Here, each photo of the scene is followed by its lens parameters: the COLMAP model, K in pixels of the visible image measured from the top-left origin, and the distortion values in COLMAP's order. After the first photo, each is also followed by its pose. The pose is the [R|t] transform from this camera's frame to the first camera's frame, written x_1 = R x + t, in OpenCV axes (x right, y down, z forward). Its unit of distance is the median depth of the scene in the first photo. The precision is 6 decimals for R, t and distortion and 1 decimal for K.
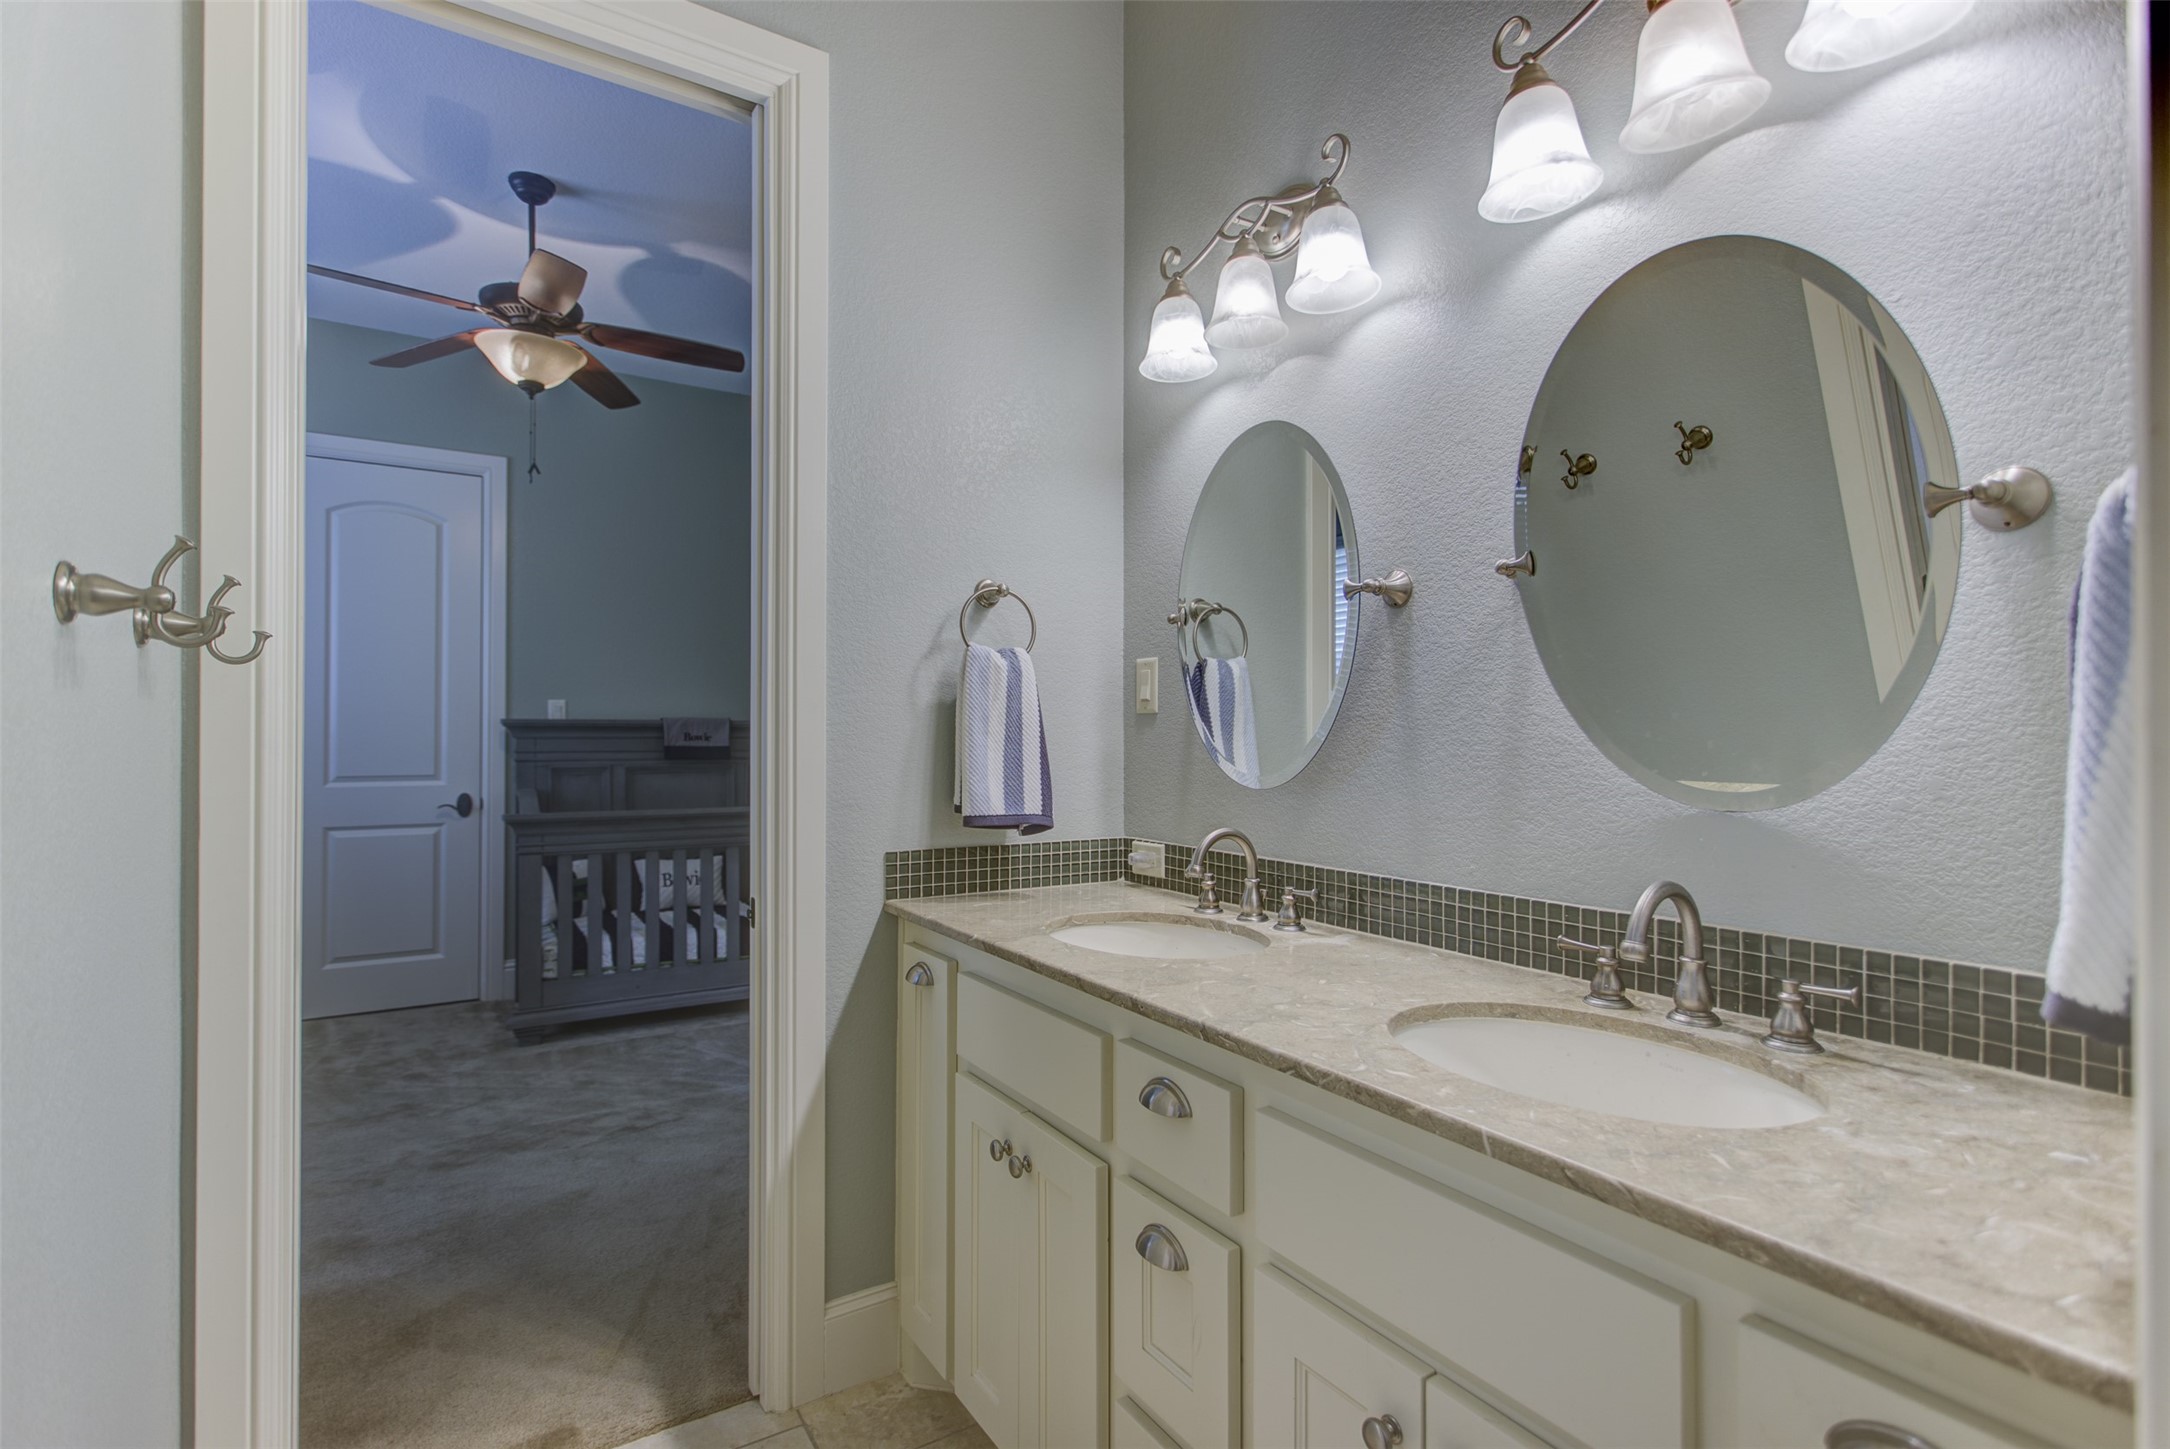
lens RADIAL K [[1017.1, 0, 1091.2], [0, 1017.1, 727.9], [0, 0, 1]] dist [0.002036, 0.001884]
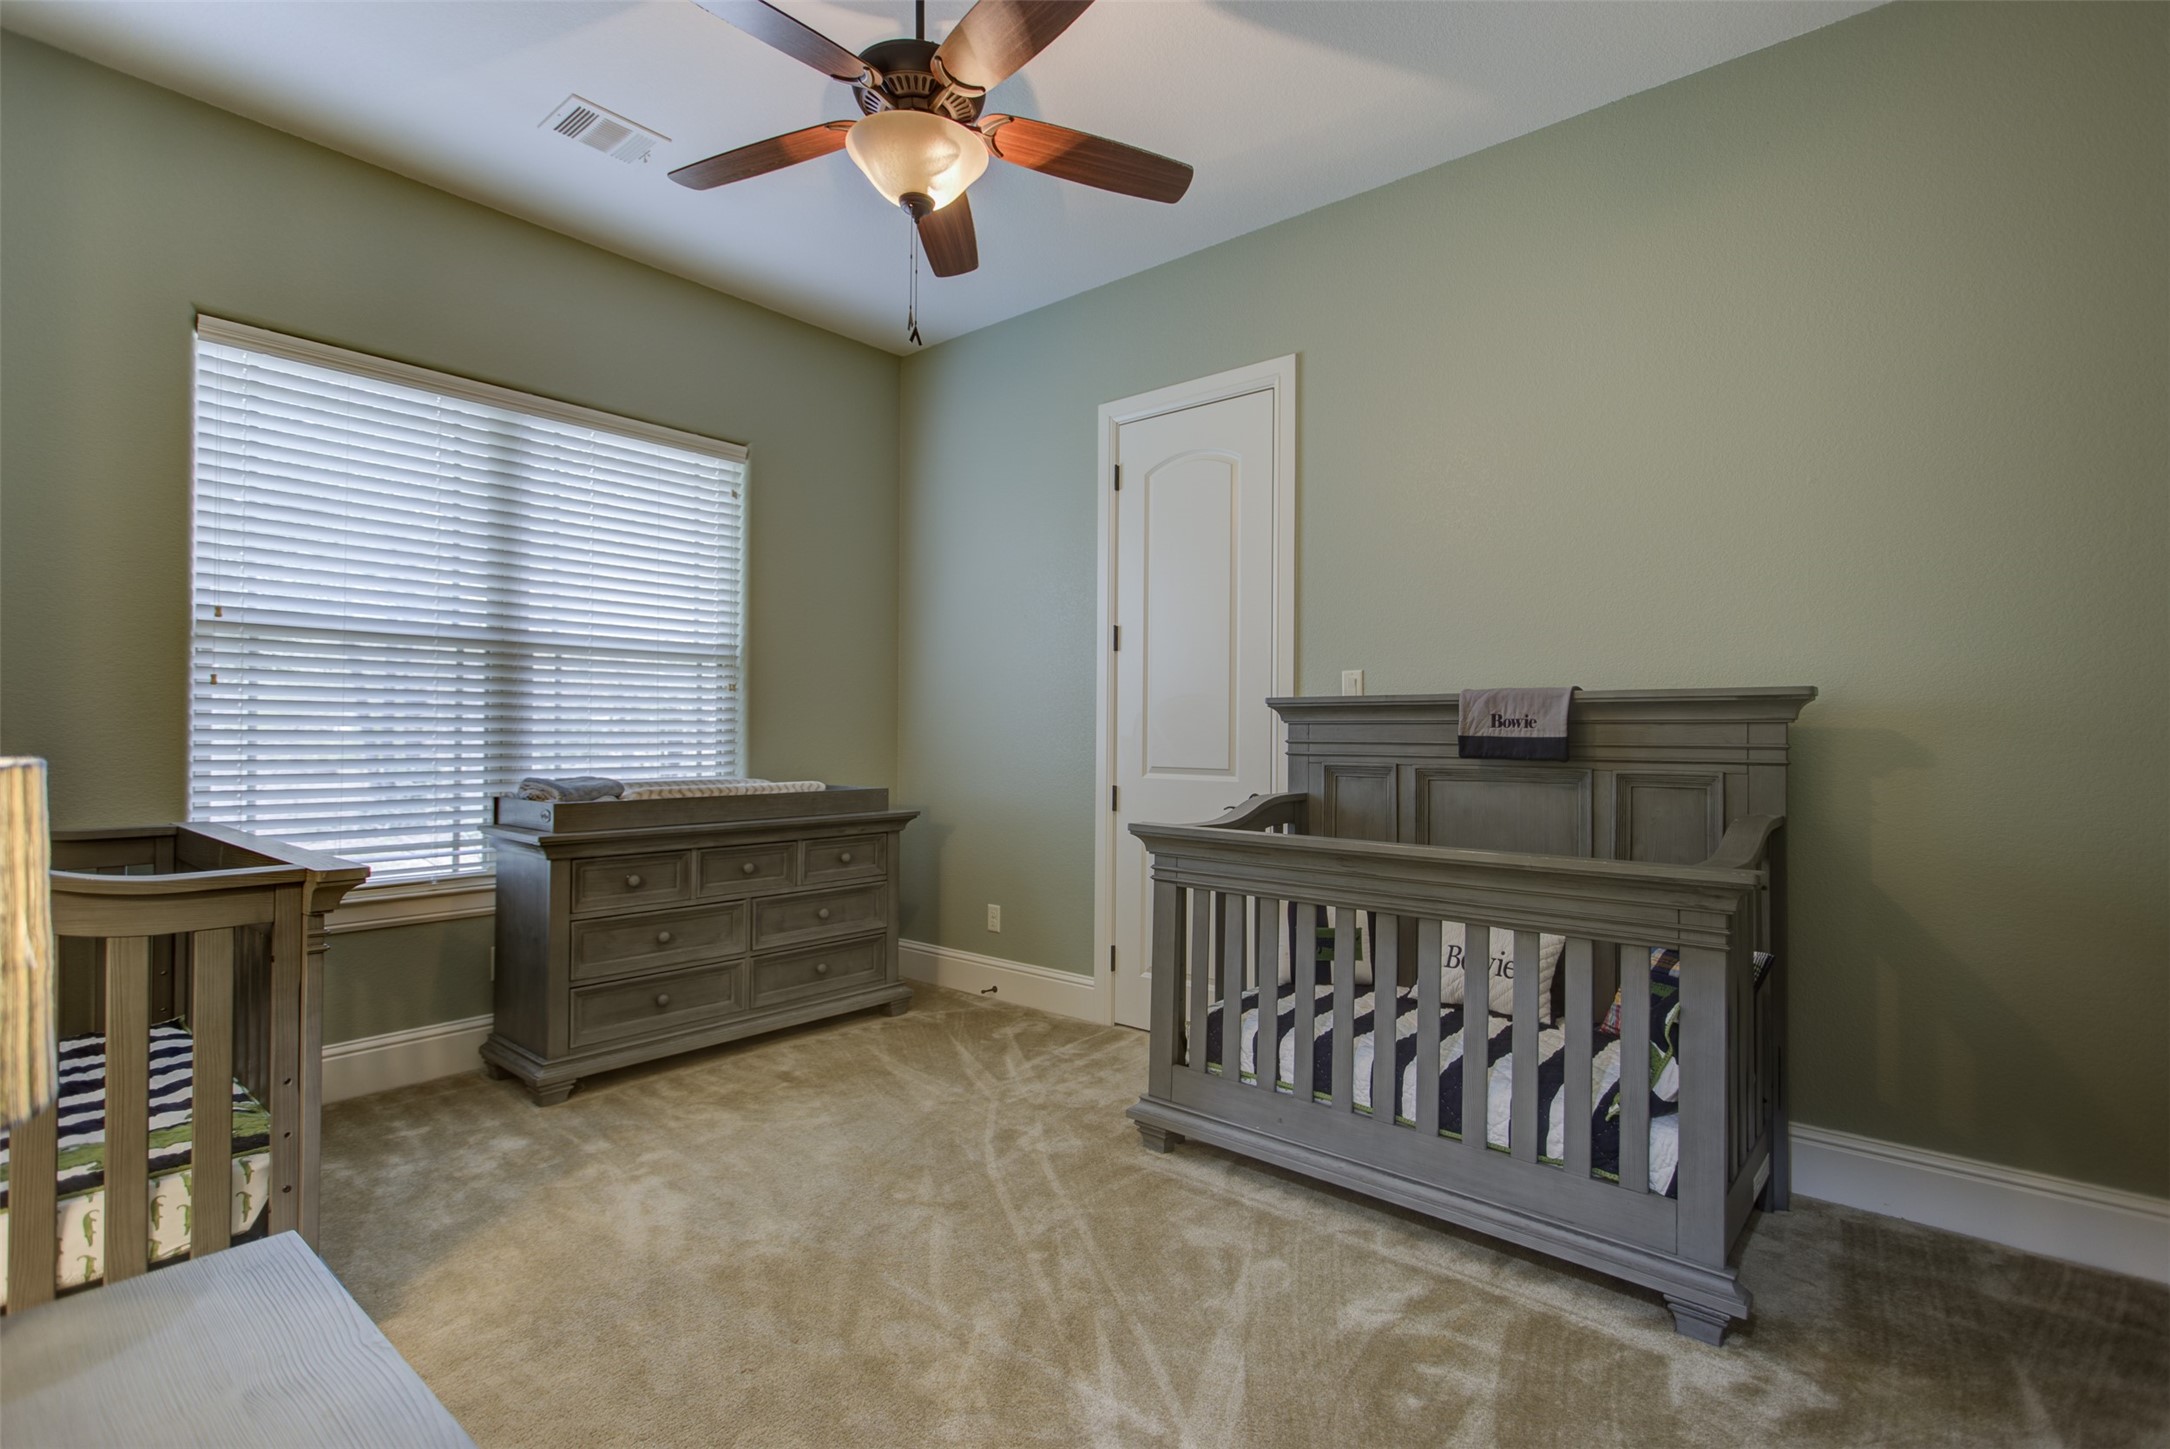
lens RADIAL K [[1017.1, 0, 1091.2], [0, 1017.1, 727.9], [0, 0, 1]] dist [0.002036, 0.001884]
pose [[0.309814, -0.005045, -0.950784, 0.107974], [-0.001228, 0.999983, -0.005706, 0.019086], [0.950796, 0.002935, 0.309803, 0.684666]]
